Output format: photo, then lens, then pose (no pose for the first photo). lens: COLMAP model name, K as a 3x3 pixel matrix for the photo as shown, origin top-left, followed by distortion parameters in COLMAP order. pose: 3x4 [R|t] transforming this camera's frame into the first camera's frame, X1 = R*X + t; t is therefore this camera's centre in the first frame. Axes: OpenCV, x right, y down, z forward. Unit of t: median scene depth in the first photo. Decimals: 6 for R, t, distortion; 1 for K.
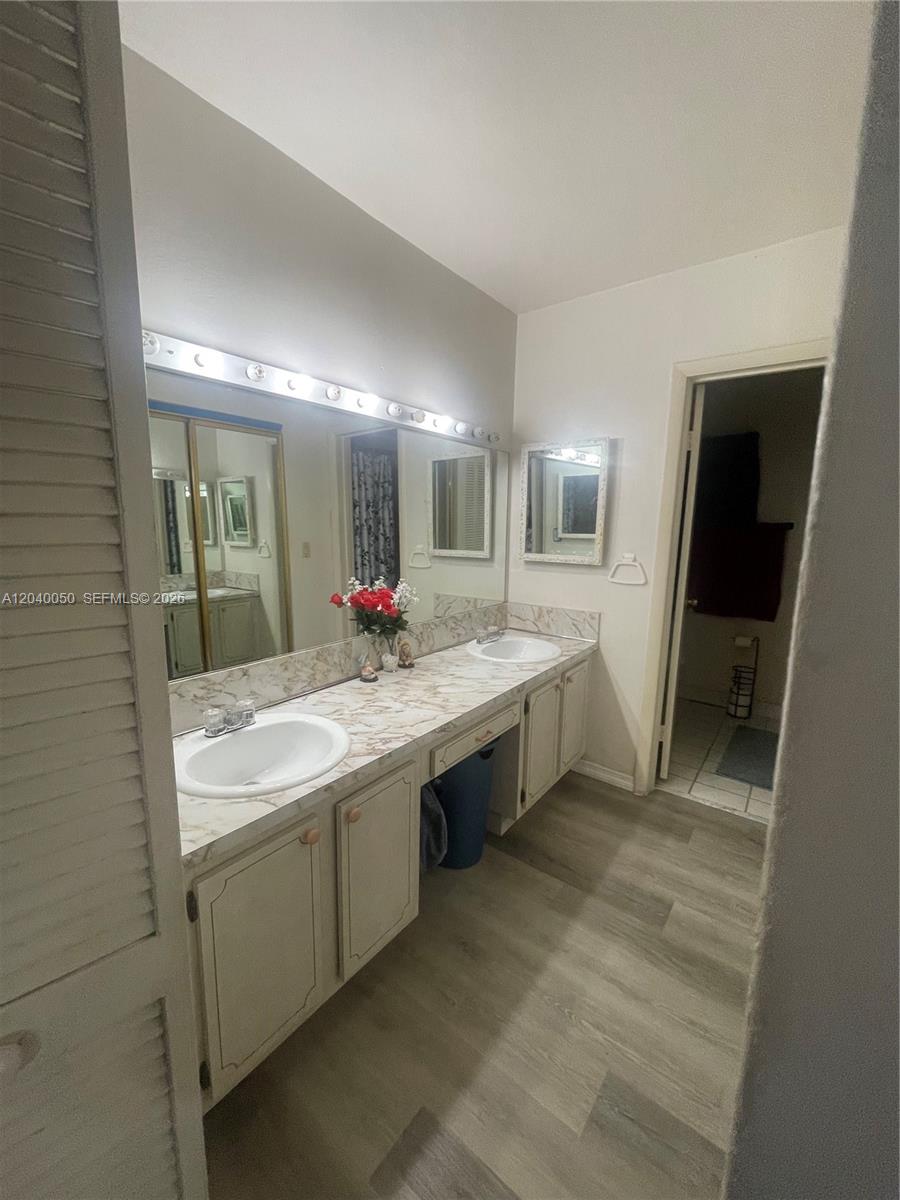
lens RADIAL K [[484.0, 0, 447.8], [0, 484.0, 599.1], [0, 0, 1]] dist [-0.001706, 0.000131]
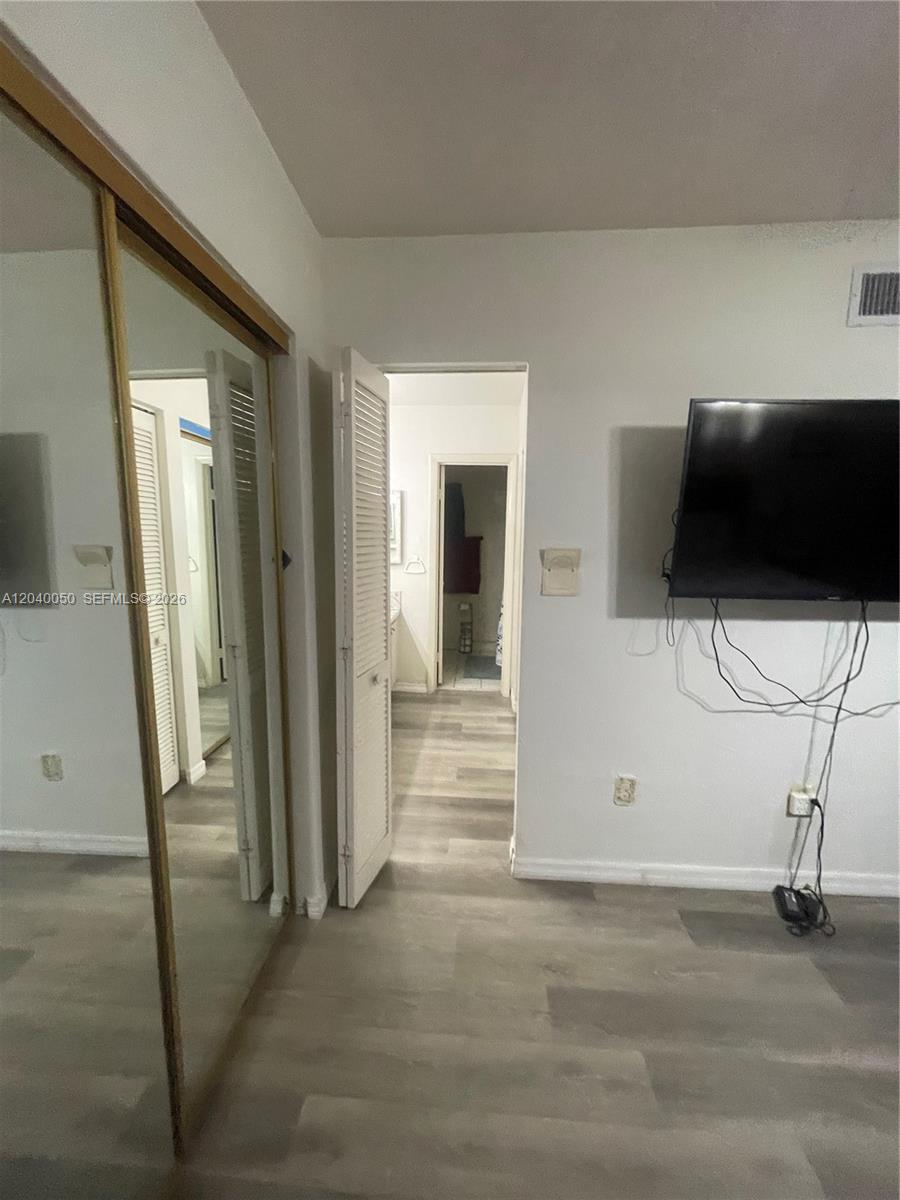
lens RADIAL K [[484.0, 0, 447.8], [0, 484.0, 599.1], [0, 0, 1]] dist [-0.001706, 0.000131]
pose [[0.834694, -0.079786, 0.544904, -0.470295], [0.088020, 0.996058, 0.011015, 0.049957], [-0.543635, 0.038768, 0.838426, -0.505980]]
